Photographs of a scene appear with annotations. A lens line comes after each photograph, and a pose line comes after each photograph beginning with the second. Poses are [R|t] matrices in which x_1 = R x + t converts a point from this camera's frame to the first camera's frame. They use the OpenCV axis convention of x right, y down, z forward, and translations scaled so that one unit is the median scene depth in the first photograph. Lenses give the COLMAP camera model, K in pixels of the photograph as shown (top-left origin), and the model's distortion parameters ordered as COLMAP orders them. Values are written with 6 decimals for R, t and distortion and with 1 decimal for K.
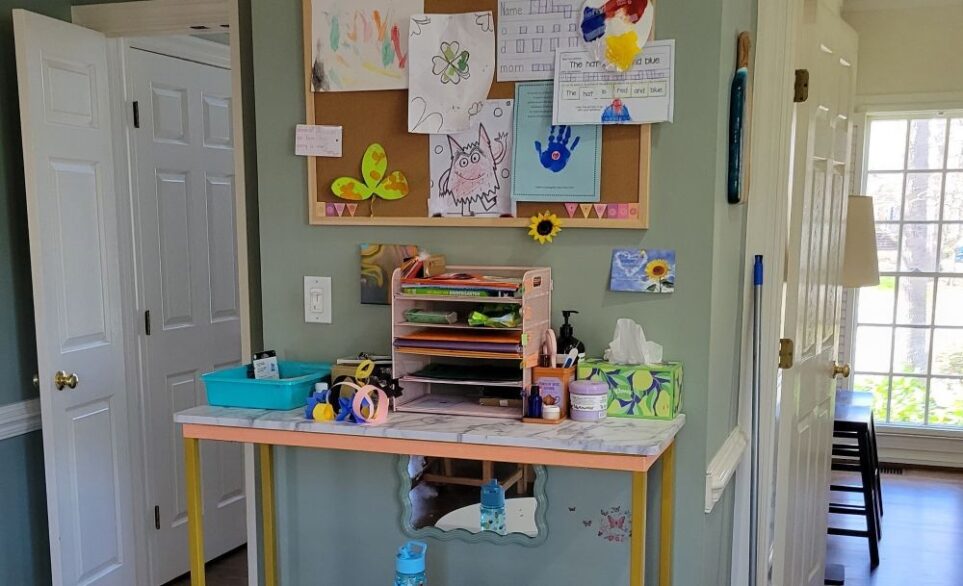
lens RADIAL K [[1096.2, 0, 482.8], [0, 1096.2, 400.8], [0, 0, 1]] dist [0.034395, 0.013349]
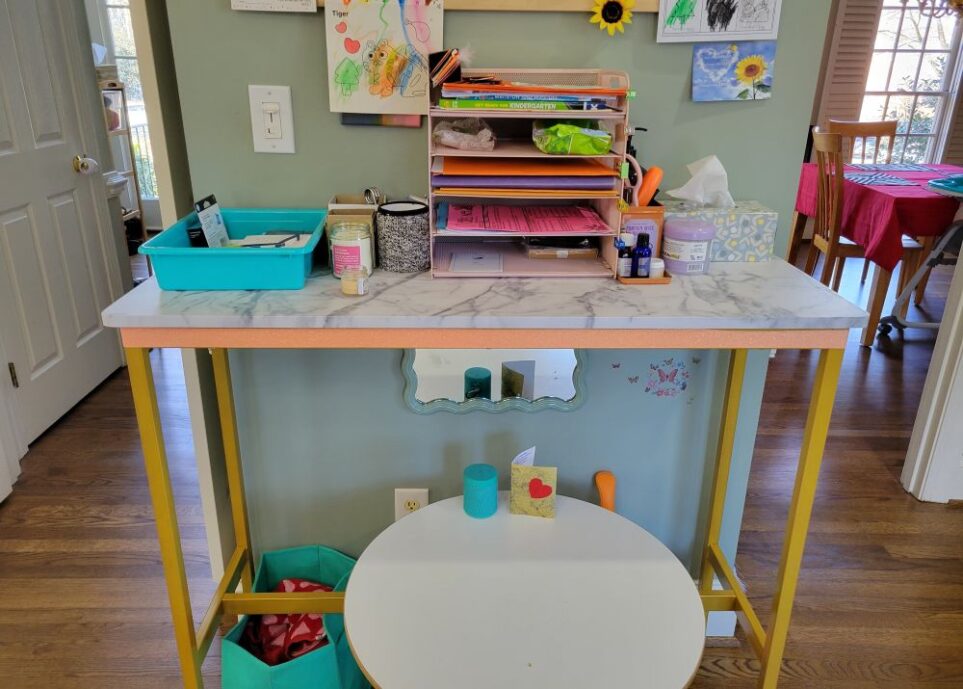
lens RADIAL K [[716.6, 0, 468.5], [0, 716.6, 342.7], [0, 0, 1]] dist [0.048917, 0.000653]
pose [[0.940184, -0.119621, 0.318976, -0.221469], [0.049657, 0.974445, 0.219068, -0.053000], [-0.337029, -0.190124, 0.922098, 0.548038]]
